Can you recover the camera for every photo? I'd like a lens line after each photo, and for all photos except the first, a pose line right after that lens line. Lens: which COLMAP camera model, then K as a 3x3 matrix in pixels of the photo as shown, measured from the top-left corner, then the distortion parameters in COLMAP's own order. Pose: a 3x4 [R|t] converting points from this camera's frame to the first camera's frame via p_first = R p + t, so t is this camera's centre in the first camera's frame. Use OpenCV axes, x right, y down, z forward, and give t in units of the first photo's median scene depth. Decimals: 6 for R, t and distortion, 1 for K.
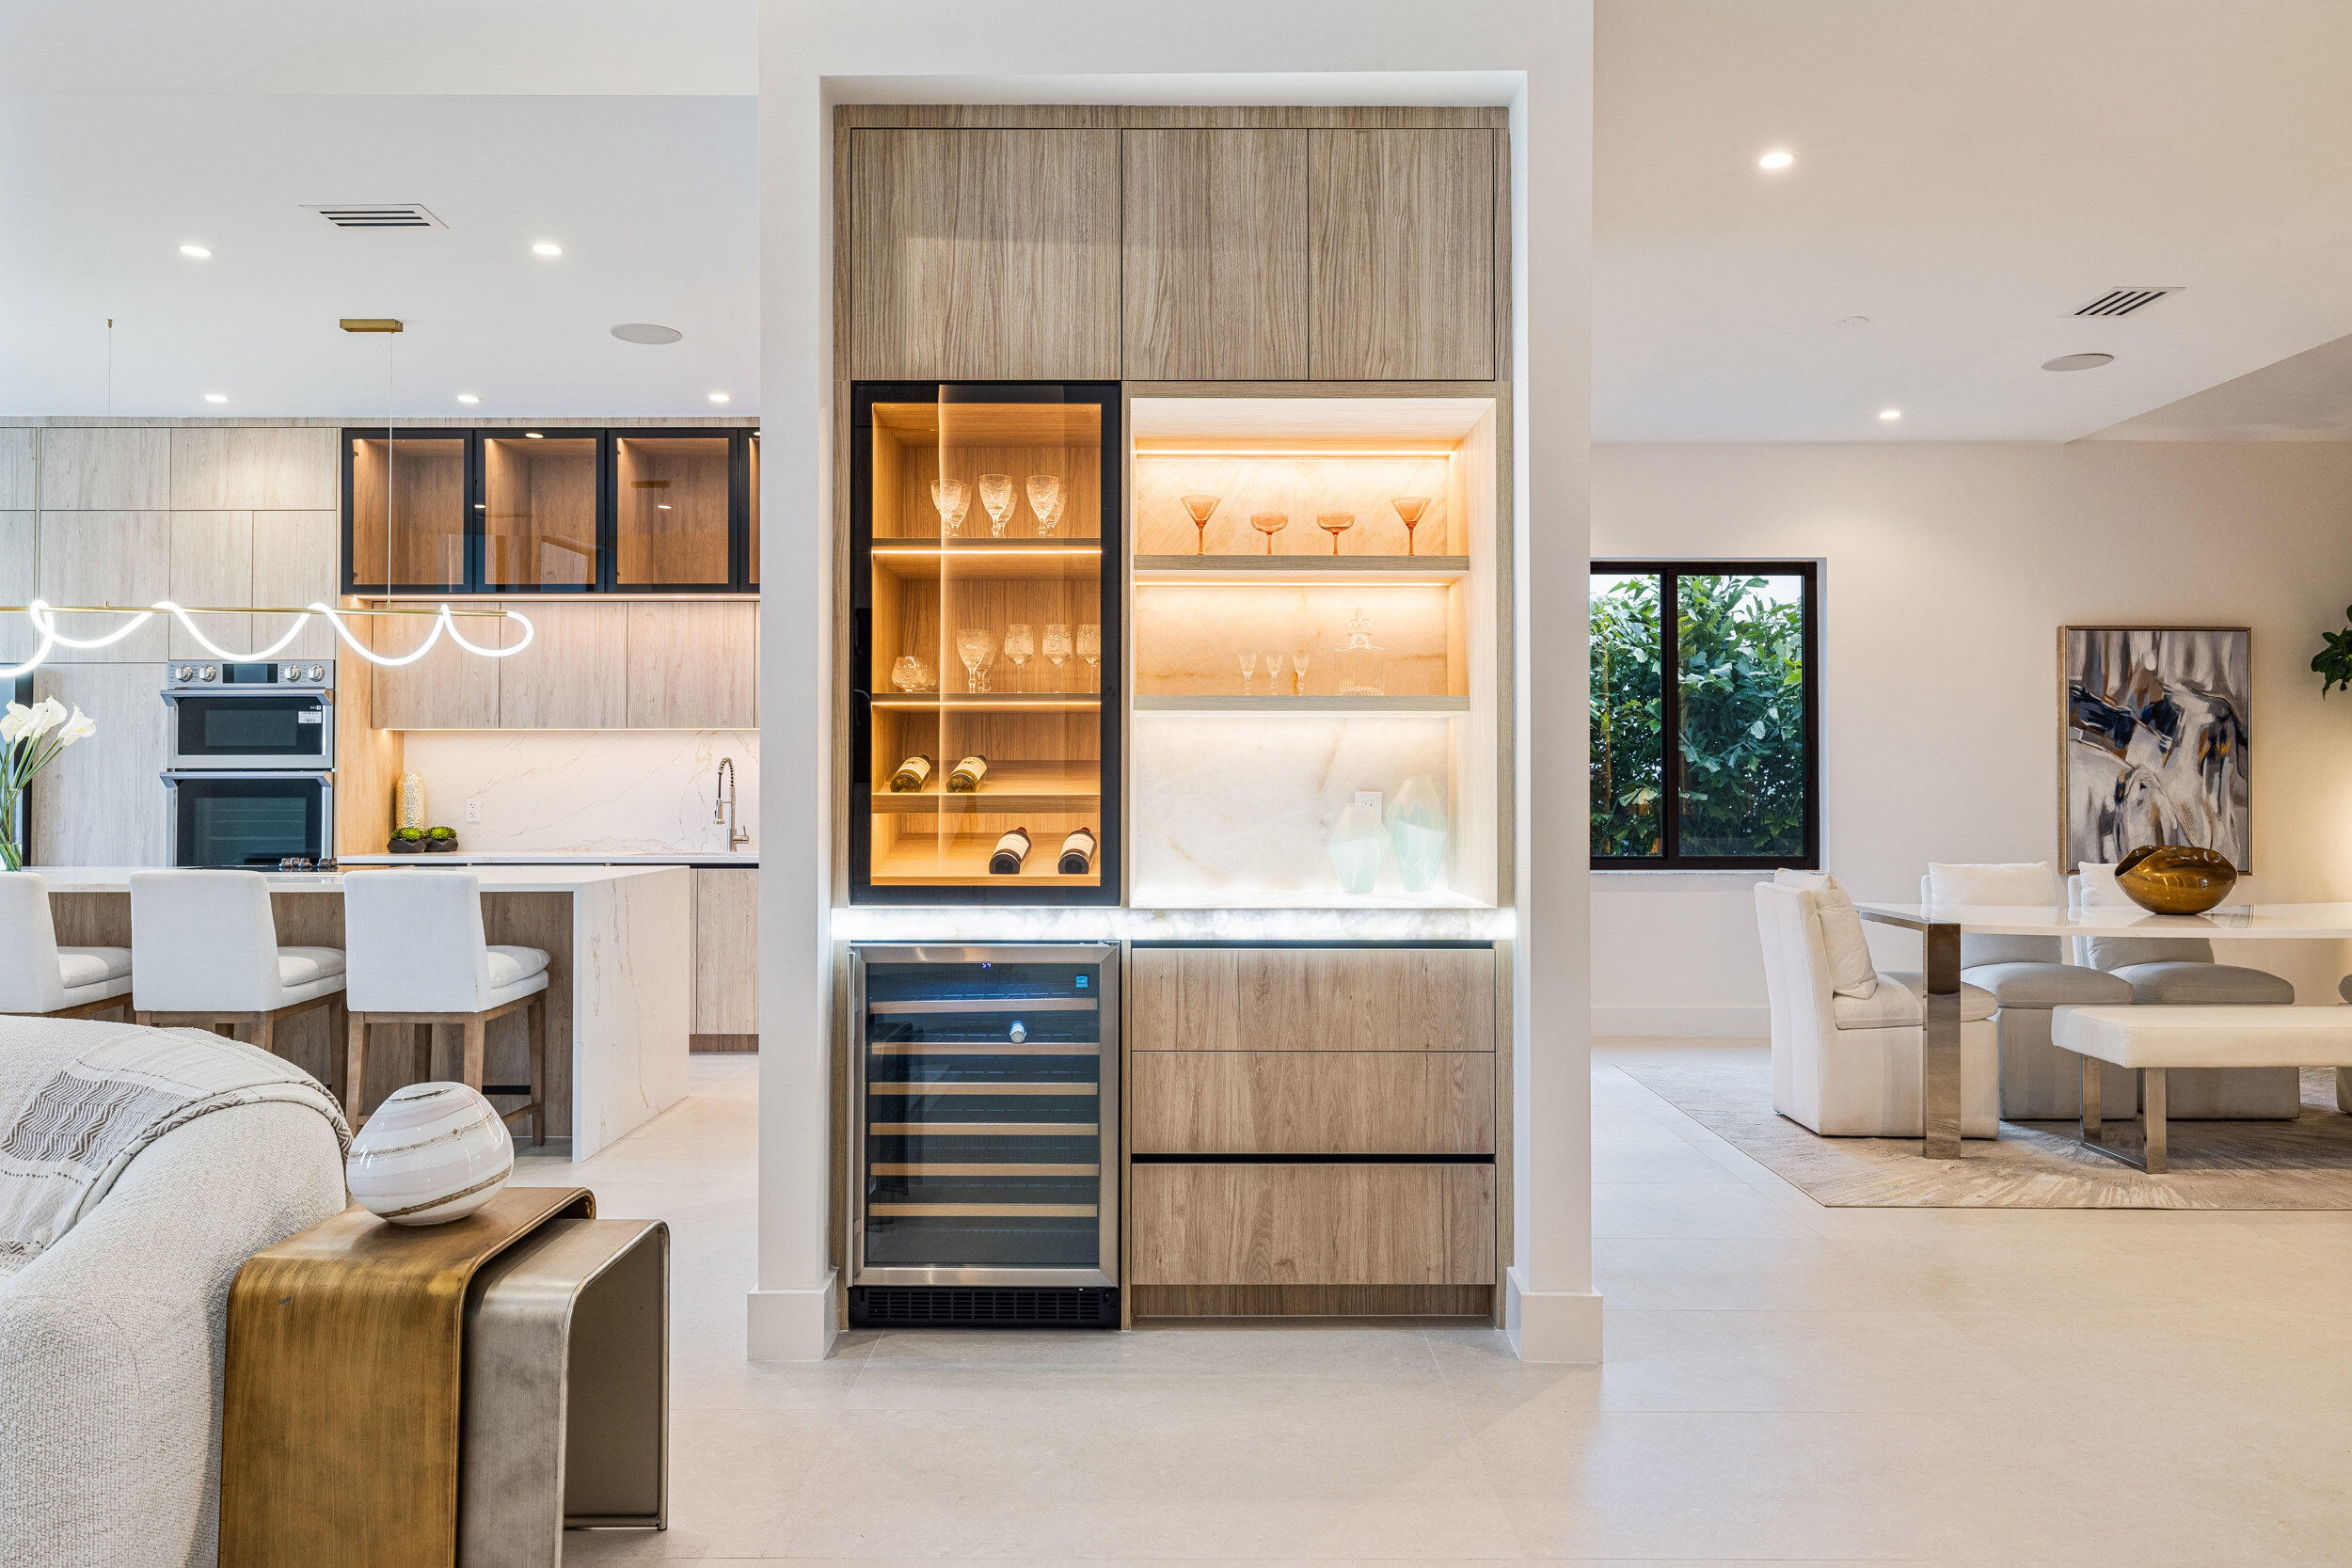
lens RADIAL K [[1721.5, 0, 1182.3], [0, 1721.5, 739.8], [0, 0, 1]] dist [-0.004396, -0.002564]
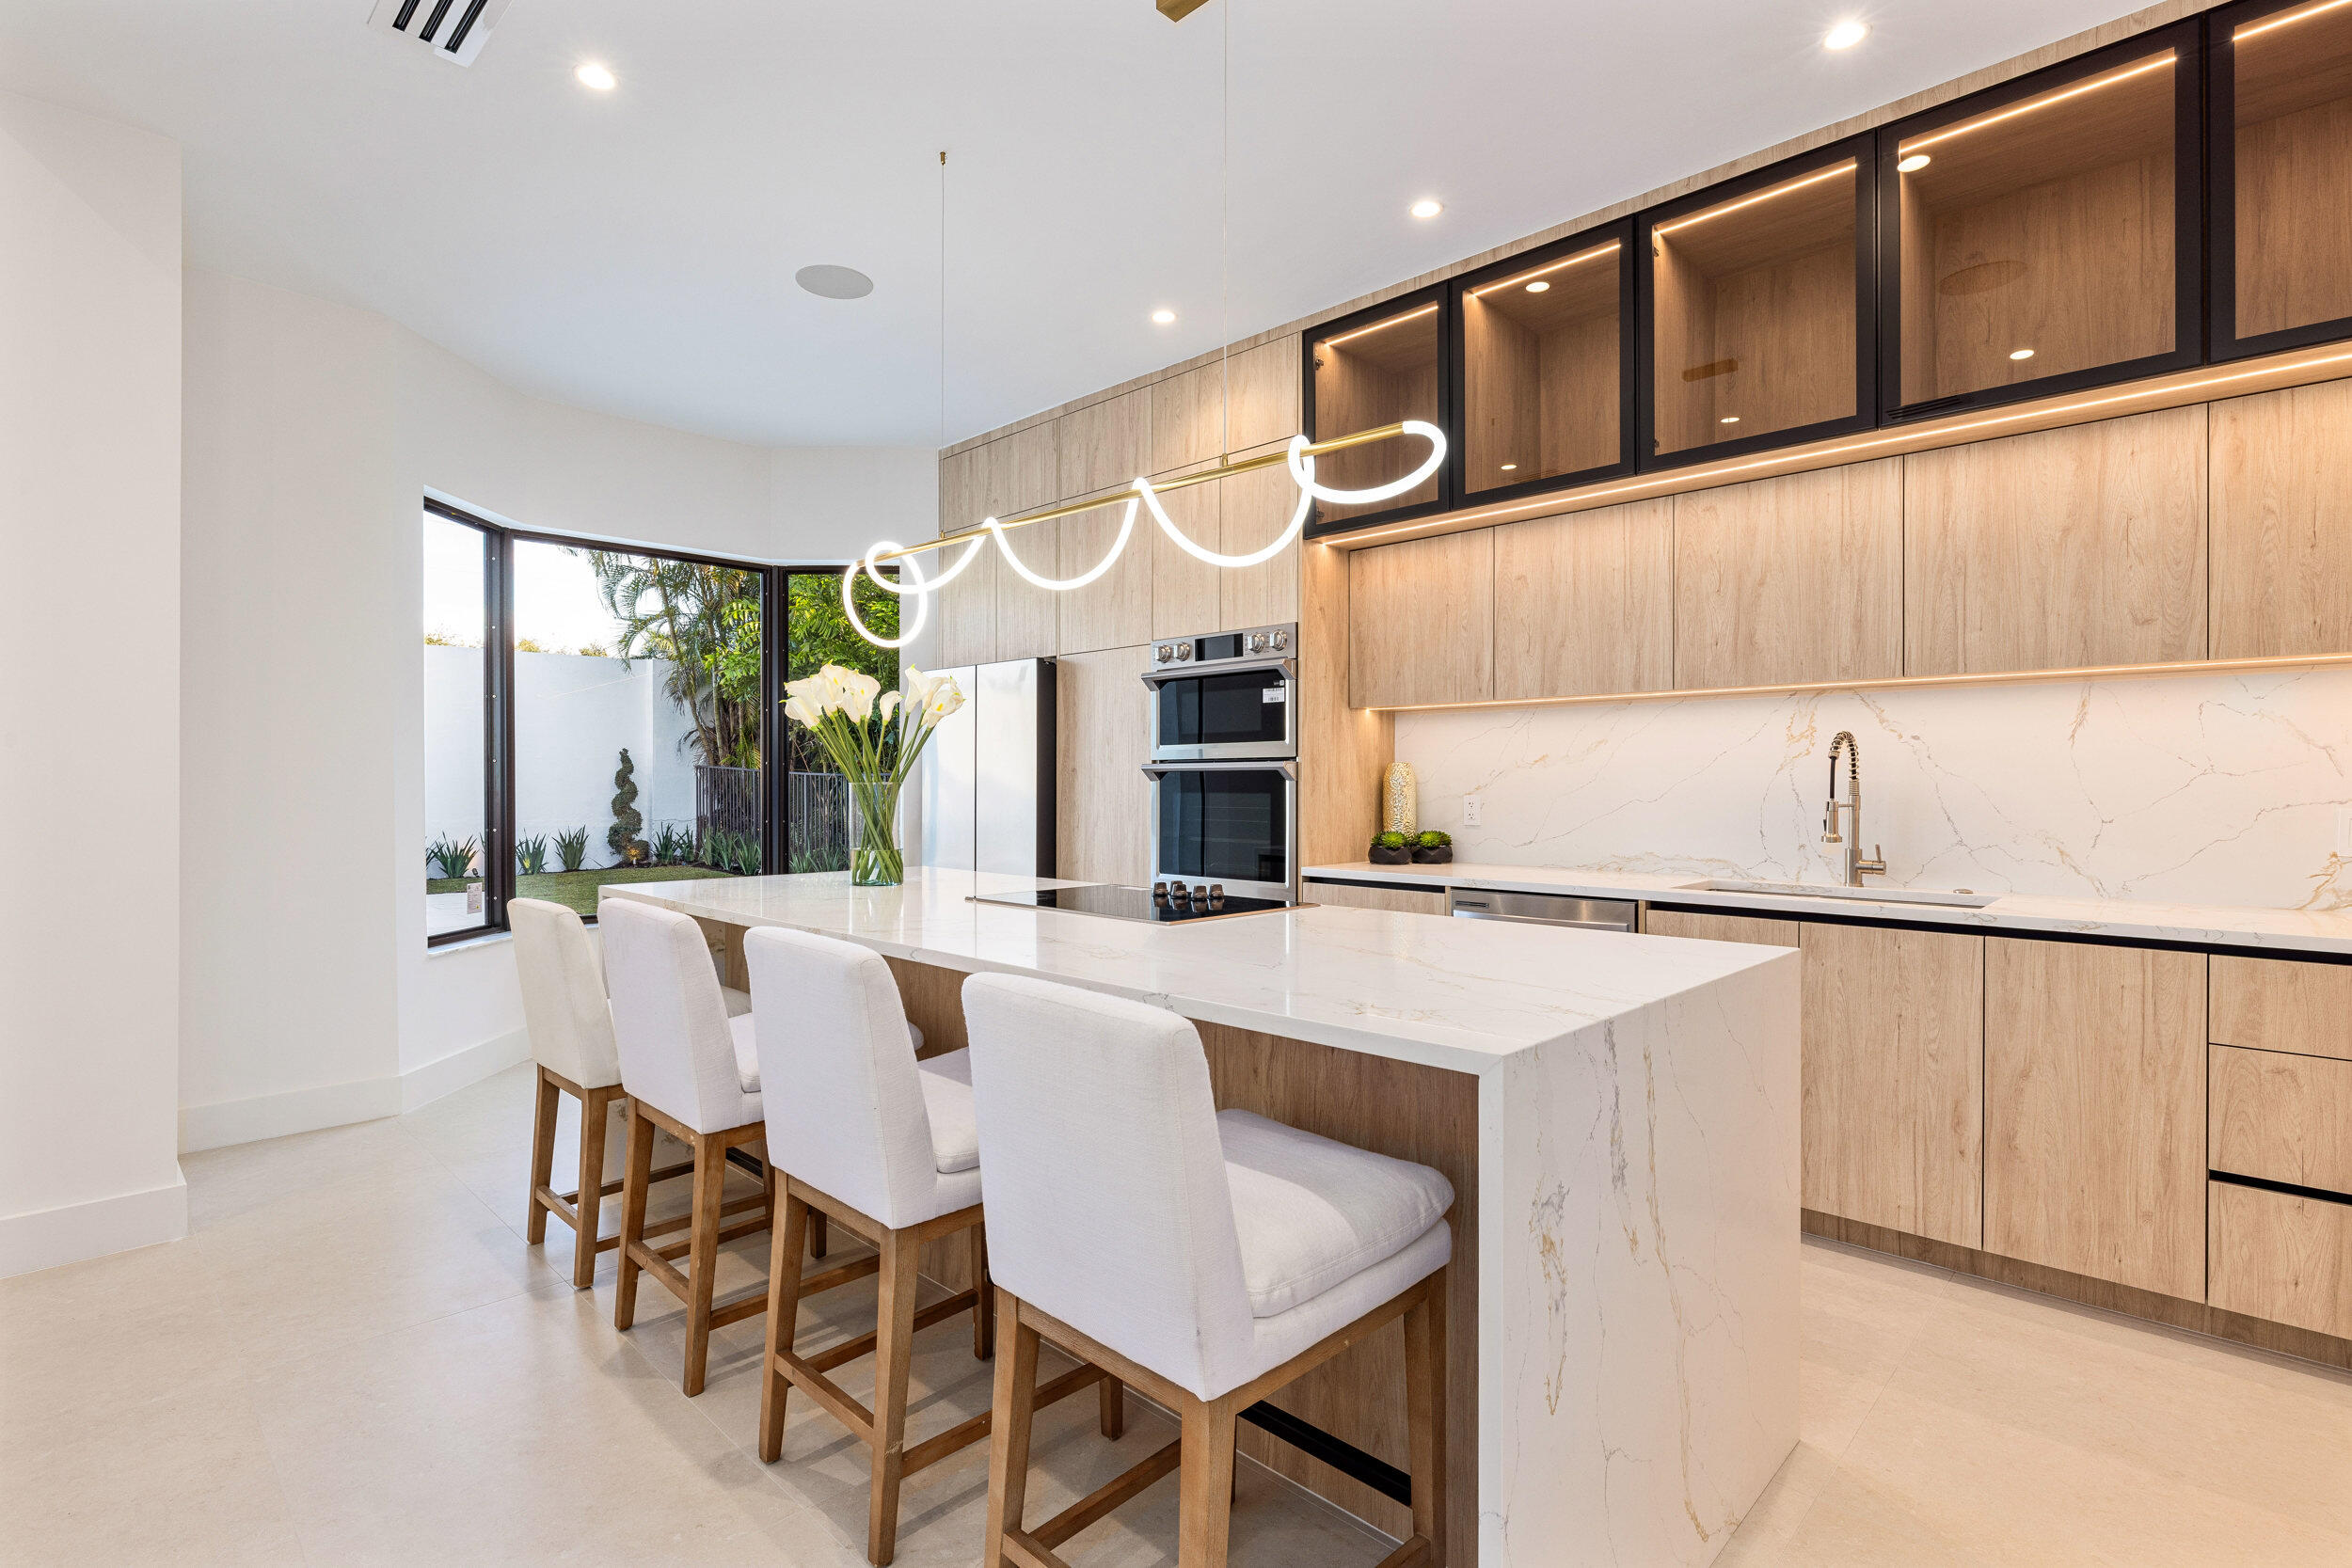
lens RADIAL K [[1159.5, 0, 1176.0], [0, 1159.5, 784.0], [0, 0, 1]] dist [-0.003224, -0.000394]
pose [[0.742056, 0.002020, -0.670335, -0.169679], [0.016709, 0.999629, 0.021509, 0.016298], [0.670129, -0.027161, 0.741747, 0.551318]]
